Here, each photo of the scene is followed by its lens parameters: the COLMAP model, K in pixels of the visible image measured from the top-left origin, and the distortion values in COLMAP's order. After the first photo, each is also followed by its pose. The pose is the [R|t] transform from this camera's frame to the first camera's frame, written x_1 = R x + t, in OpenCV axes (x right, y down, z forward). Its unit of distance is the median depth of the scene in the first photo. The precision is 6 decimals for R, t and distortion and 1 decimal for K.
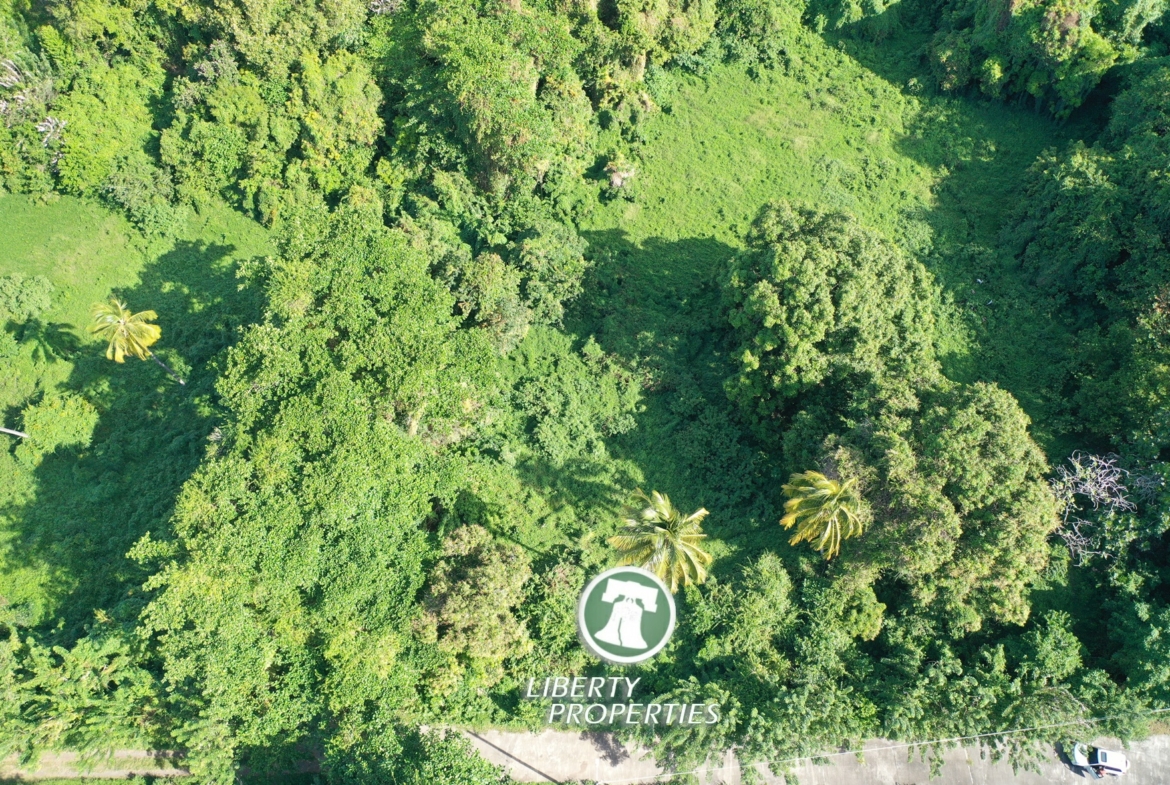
lens RADIAL K [[930.7, 0, 585.0], [0, 930.7, 392.5], [0, 0, 1]] dist [0.009786, -0.003286]
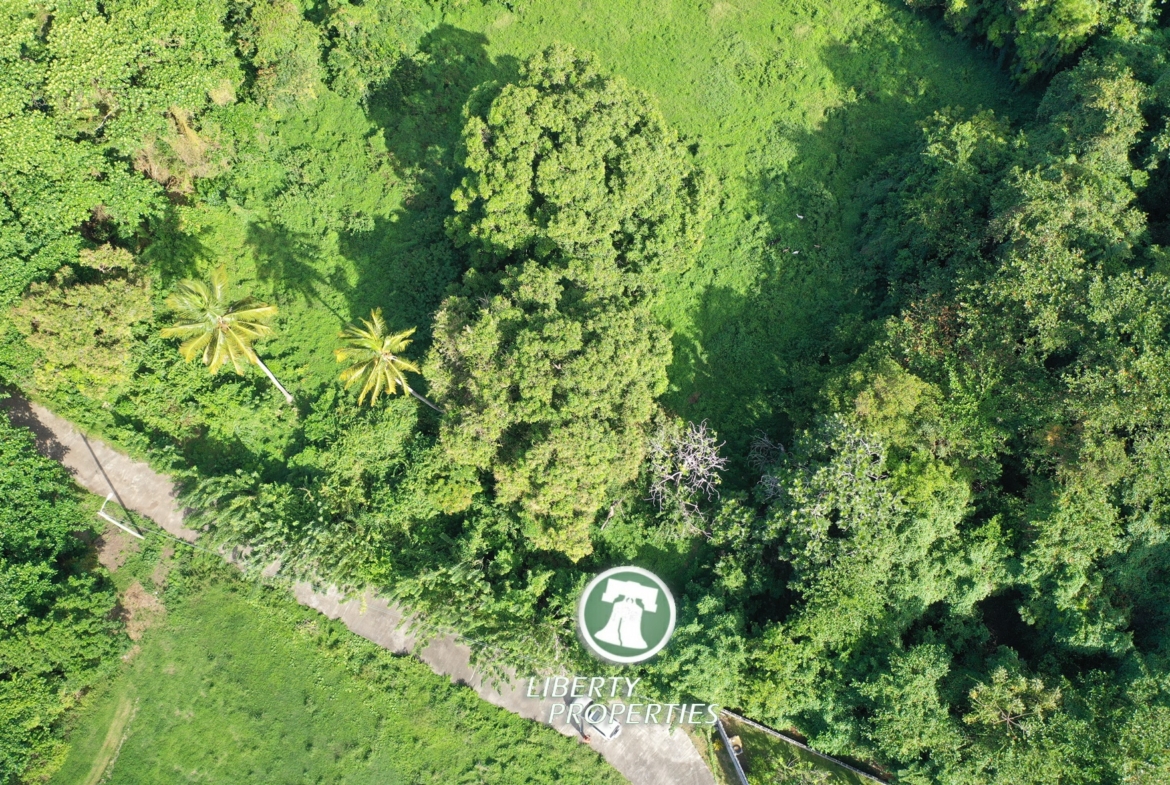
lens RADIAL K [[926.6, 0, 585.0], [0, 926.6, 392.5], [0, 0, 1]] dist [0.005855, 0.005144]
pose [[0.907379, 0.391953, -0.151776, 0.463080], [-0.359570, 0.910861, 0.202587, -0.084683], [0.217652, -0.129249, 0.967431, 0.096000]]
